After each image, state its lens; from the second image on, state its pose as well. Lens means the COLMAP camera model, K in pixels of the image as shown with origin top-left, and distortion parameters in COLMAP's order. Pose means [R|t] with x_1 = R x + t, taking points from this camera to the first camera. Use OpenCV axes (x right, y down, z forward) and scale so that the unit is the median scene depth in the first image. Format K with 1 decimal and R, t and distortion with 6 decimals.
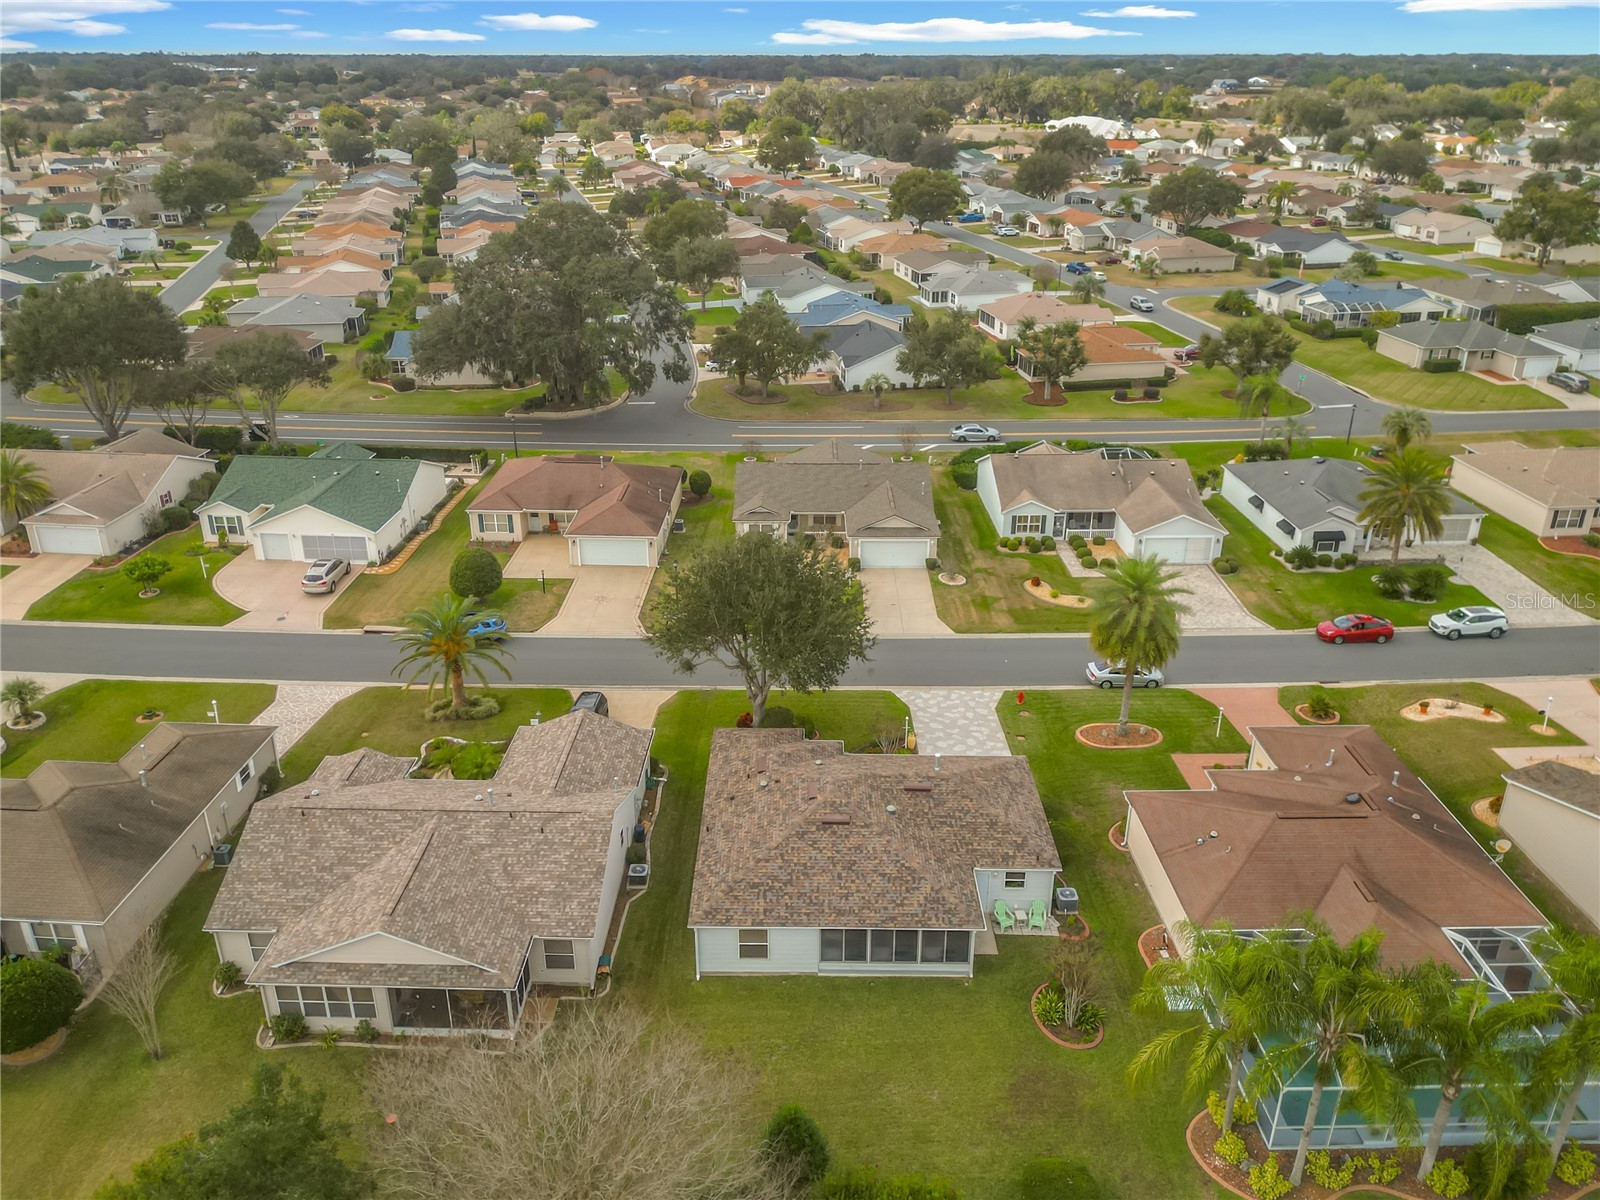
lens RADIAL K [[1150.3, 0, 800.0], [0, 1150.3, 600.0], [0, 0, 1]] dist [0.031158, -0.060293]
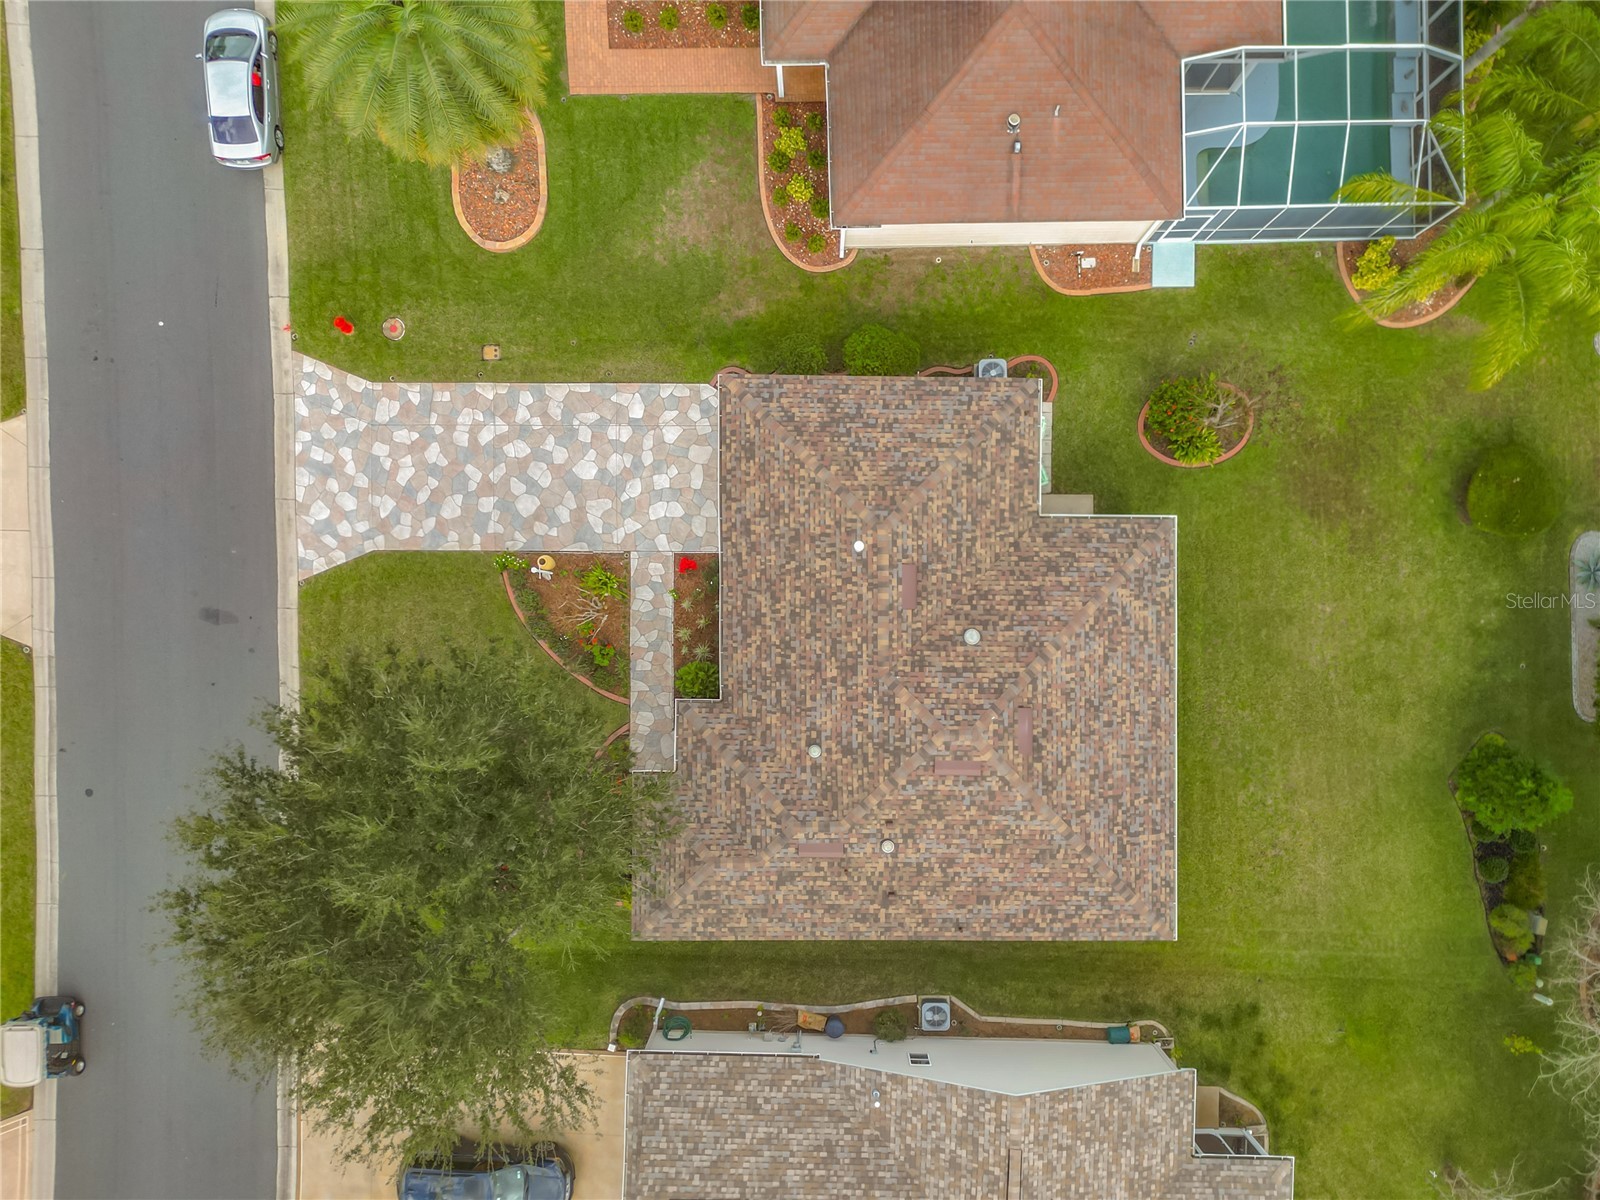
lens RADIAL K [[1150.3, 0, 800.0], [0, 1150.3, 600.0], [0, 0, 1]] dist [0.031158, -0.060293]
pose [[0.003972, -0.999964, 0.007562, 0.052210], [0.394388, 0.008515, 0.918905, -0.229727], [-0.918936, -0.000667, 0.394407, 0.470558]]
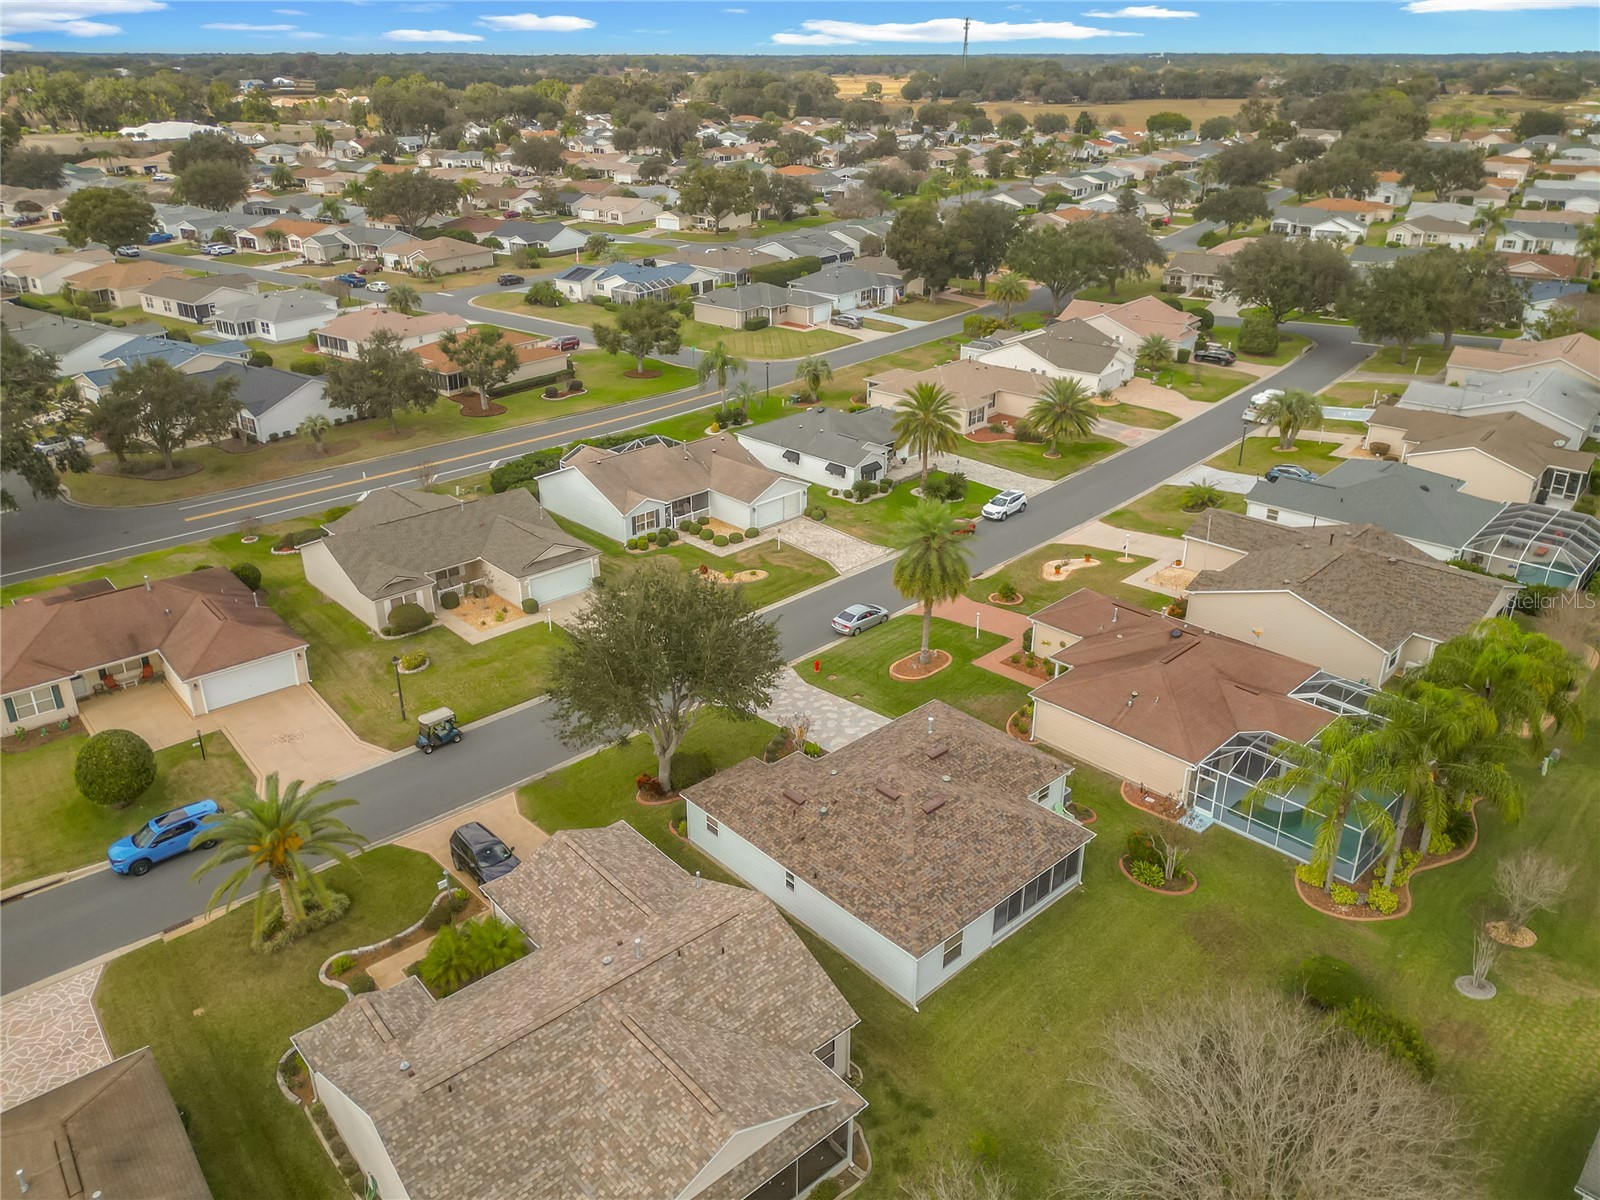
lens RADIAL K [[1127.2, 0, 800.0], [0, 1127.2, 600.0], [0, 0, 1]] dist [0.047337, -0.046345]
pose [[0.729465, -0.287803, 0.620525, -0.344836], [0.285147, 0.952539, 0.106585, -0.068447], [-0.621750, 0.099191, 0.776910, 0.151602]]
